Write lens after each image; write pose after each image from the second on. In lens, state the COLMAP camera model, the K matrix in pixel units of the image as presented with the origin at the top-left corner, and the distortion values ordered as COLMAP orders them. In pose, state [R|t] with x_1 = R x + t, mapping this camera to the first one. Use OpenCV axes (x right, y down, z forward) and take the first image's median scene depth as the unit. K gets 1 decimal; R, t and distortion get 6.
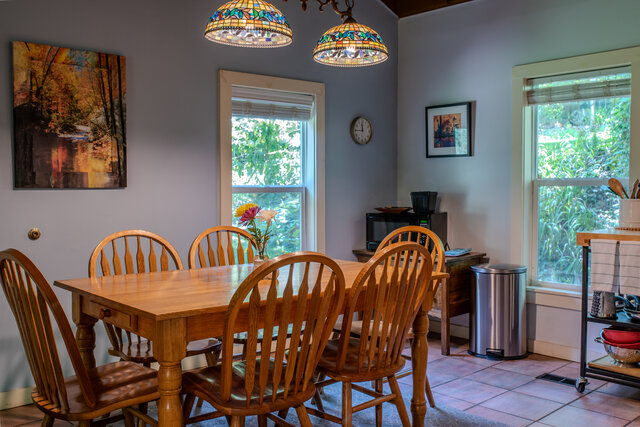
lens RADIAL K [[615.0, 0, 324.3], [0, 615.0, 215.5], [0, 0, 1]] dist [-0.038083, 0.000000]
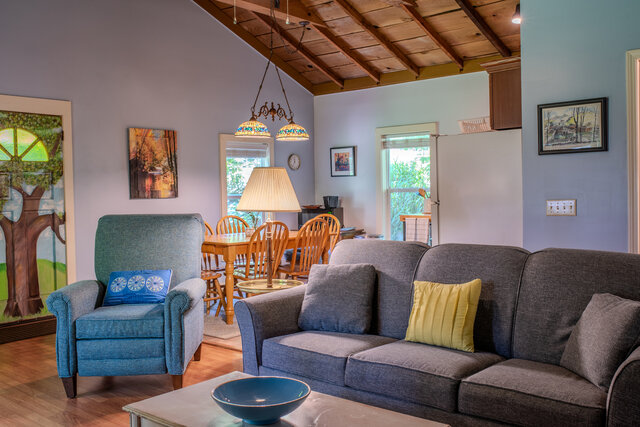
lens RADIAL K [[615.0, 0, 320.8], [0, 615.0, 213.7], [0, 0, 1]] dist [-0.038083, 0.000000]
pose [[0.992440, -0.020455, 0.121012, -0.108960], [0.020940, 0.999777, -0.002732, 0.021942], [-0.120929, 0.005245, 0.992647, -1.027470]]
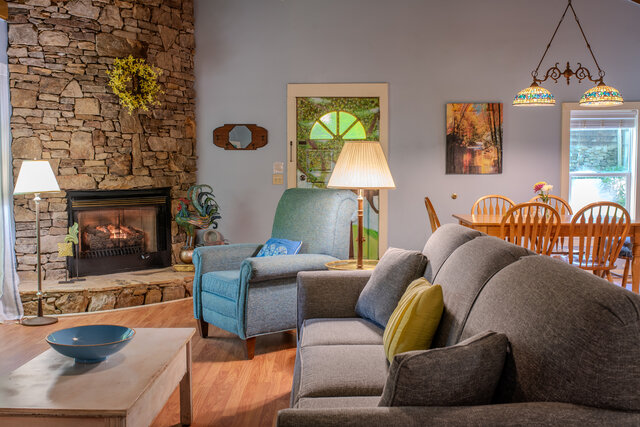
lens RADIAL K [[615.0, 0, 321.4], [0, 615.0, 216.8], [0, 0, 1]] dist [-0.038083, 0.000000]
pose [[0.725302, 0.047910, -0.686762, 0.576621], [-0.025352, 0.998758, 0.042901, 0.020631], [0.687964, -0.013706, 0.725616, -0.748597]]
